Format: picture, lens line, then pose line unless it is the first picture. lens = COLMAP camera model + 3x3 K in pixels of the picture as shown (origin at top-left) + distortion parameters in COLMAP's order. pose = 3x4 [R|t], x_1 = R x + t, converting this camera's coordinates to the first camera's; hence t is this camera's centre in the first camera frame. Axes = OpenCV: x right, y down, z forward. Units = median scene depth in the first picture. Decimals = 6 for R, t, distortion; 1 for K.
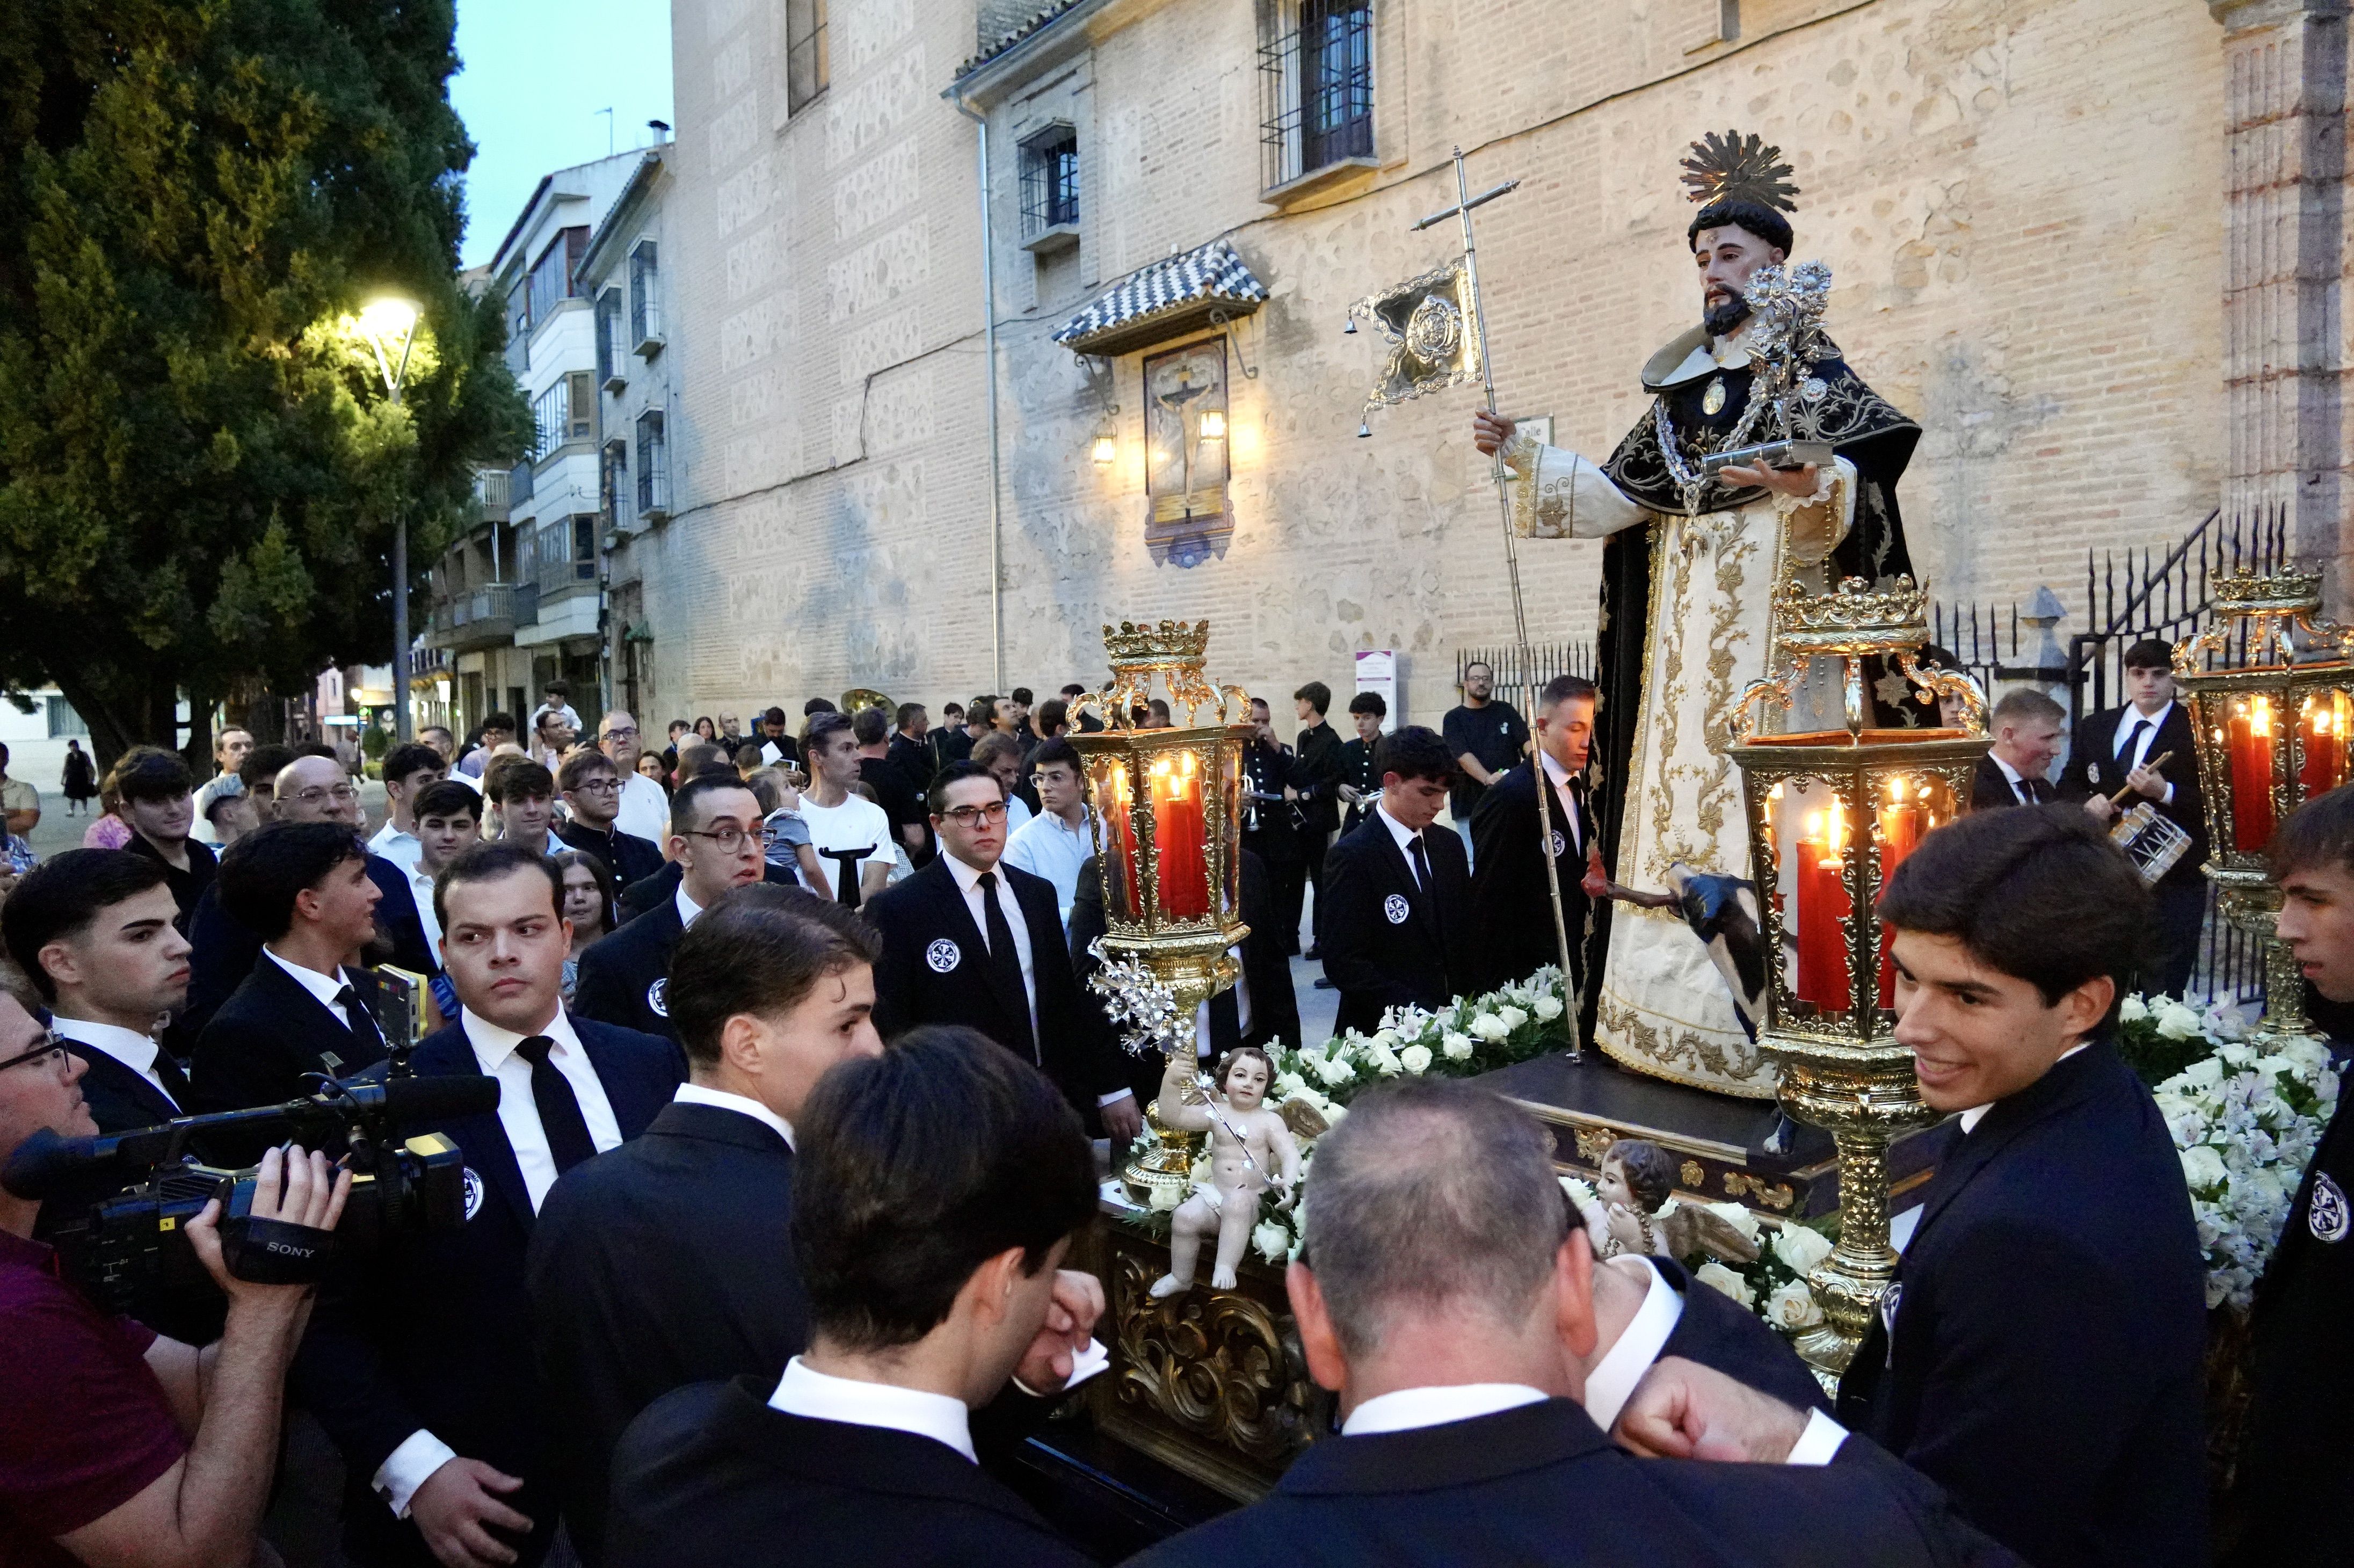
lens RADIAL K [[1781.4, 0, 1177.0], [0, 1781.4, 784.0], [0, 0, 1]] dist [-0.048230, 0.064317]
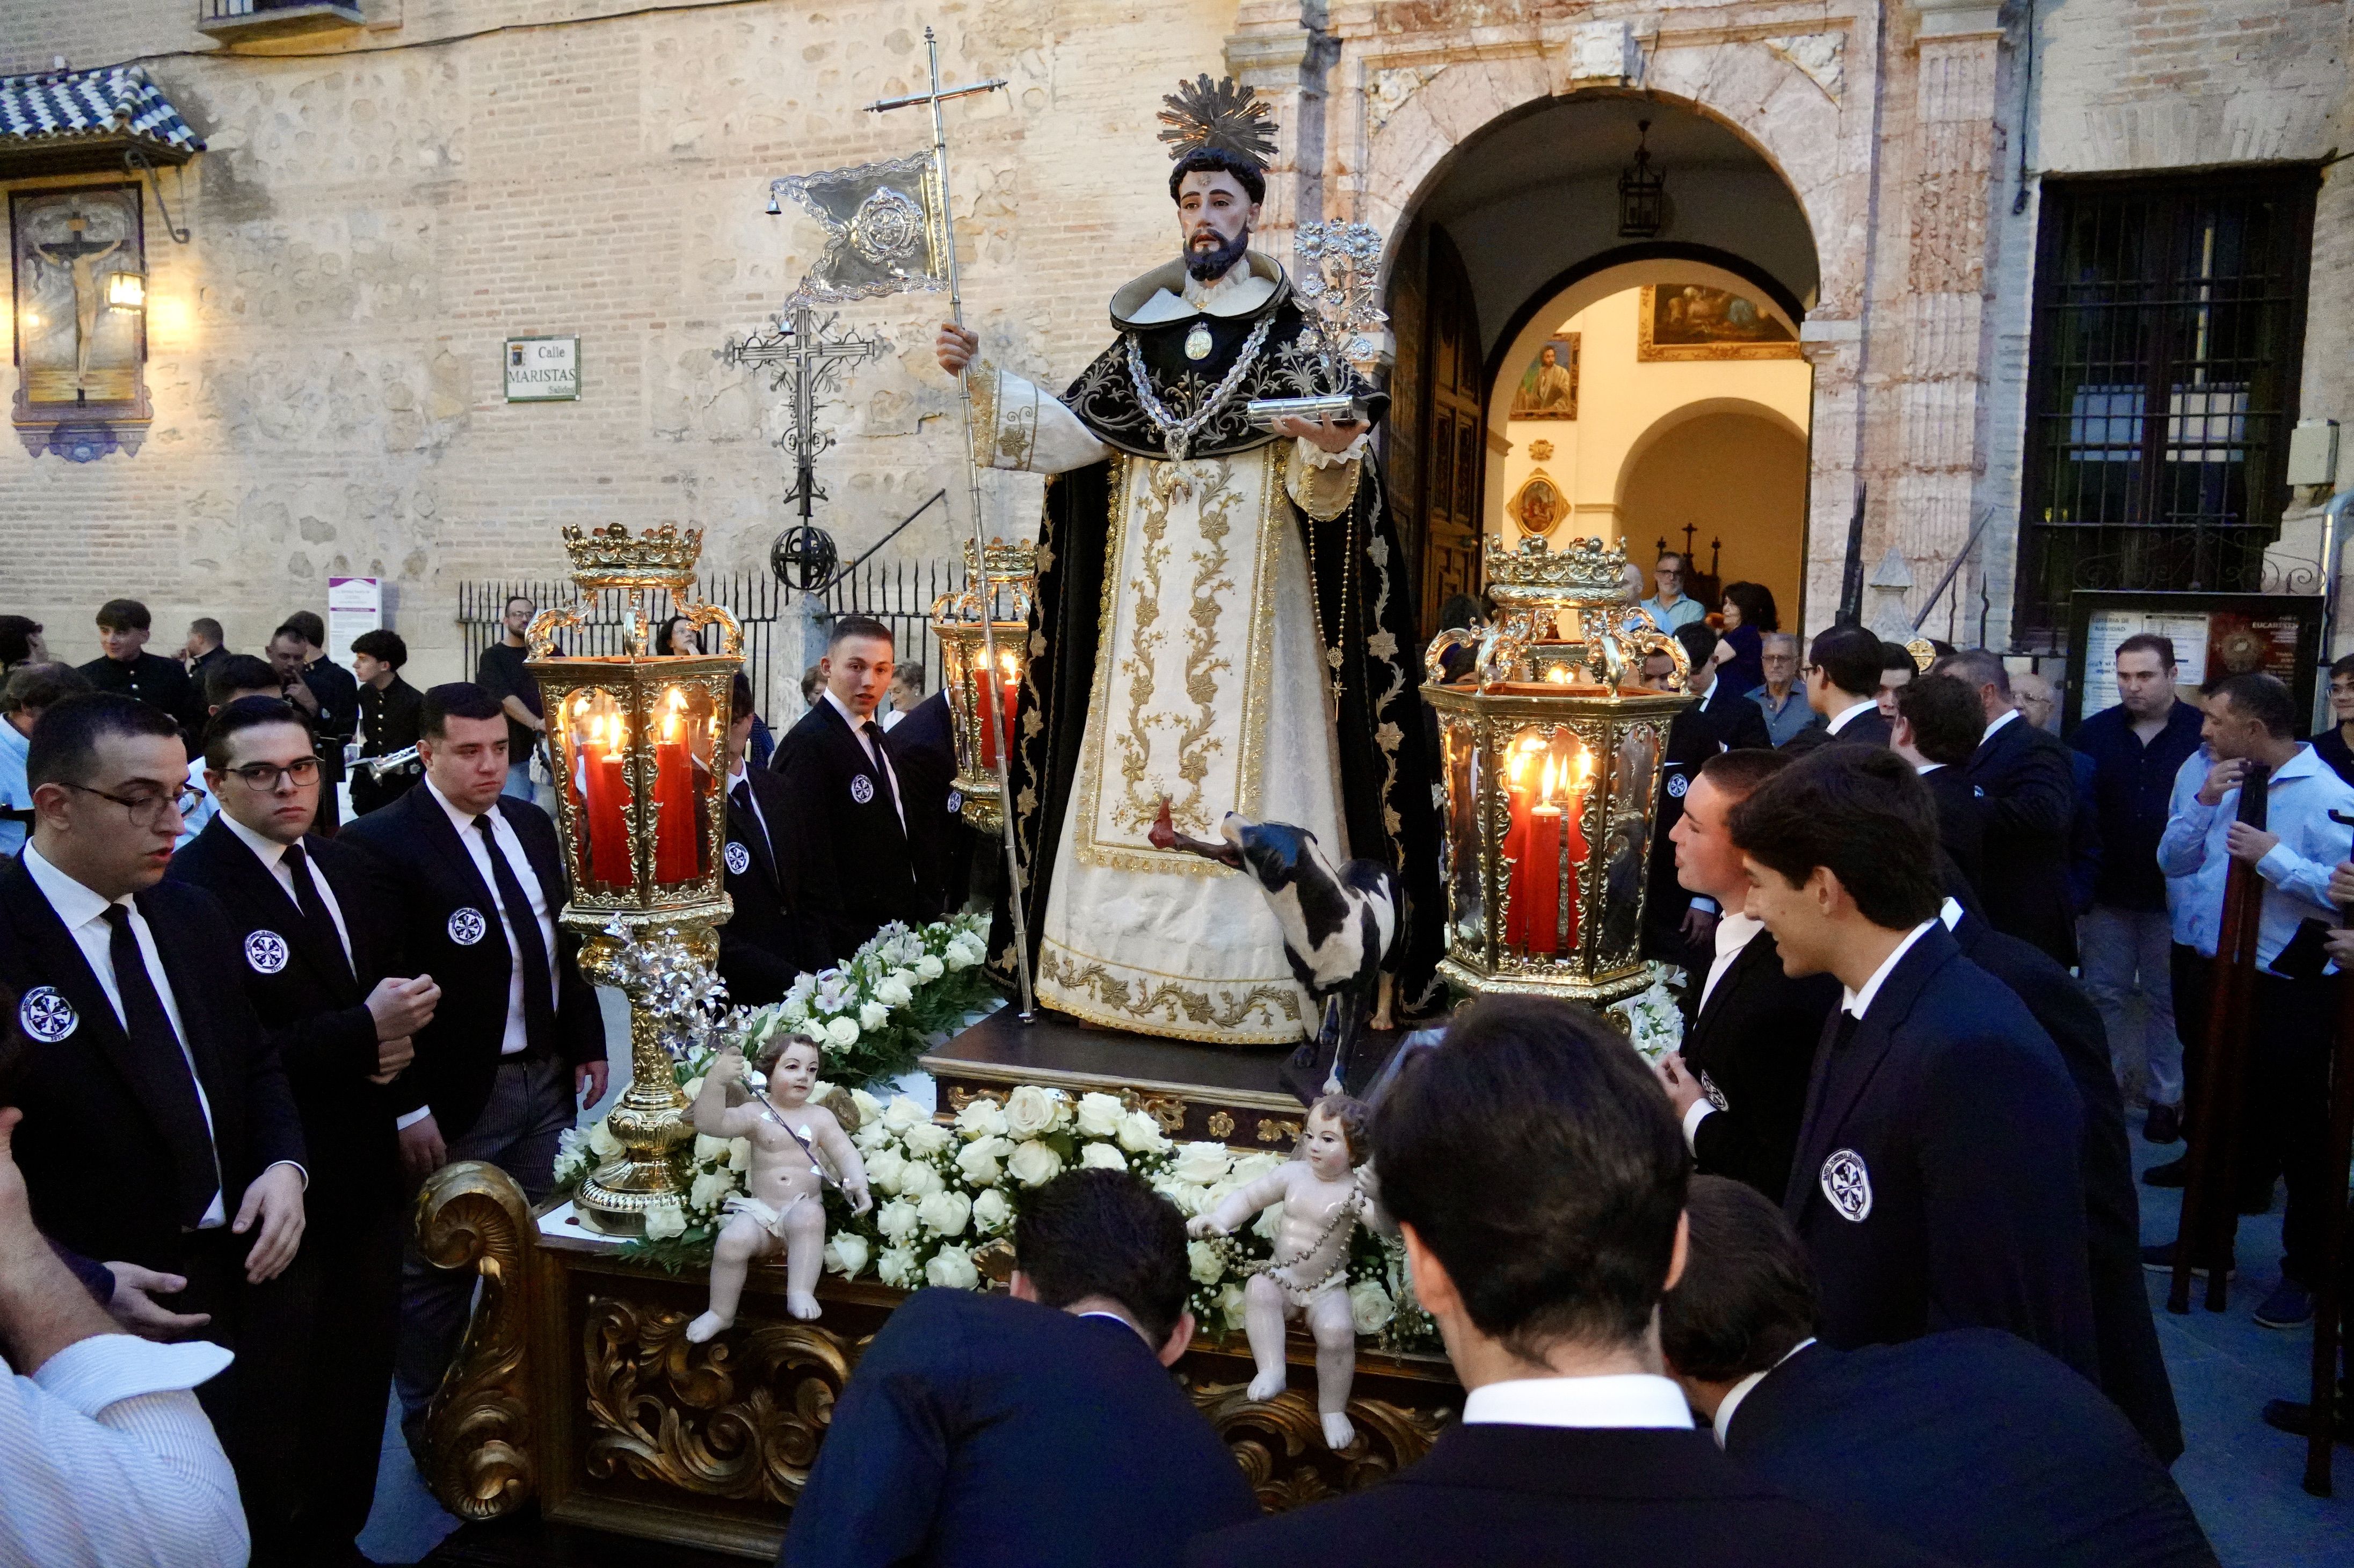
lens RADIAL K [[1781.4, 0, 1177.0], [0, 1781.4, 784.0], [0, 0, 1]] dist [-0.048230, 0.064317]
pose [[0.811335, -0.001998, 0.584577, -0.268308], [-0.014058, 0.999638, 0.022928, 0.005525], [-0.584412, -0.026820, 0.811014, 0.179823]]
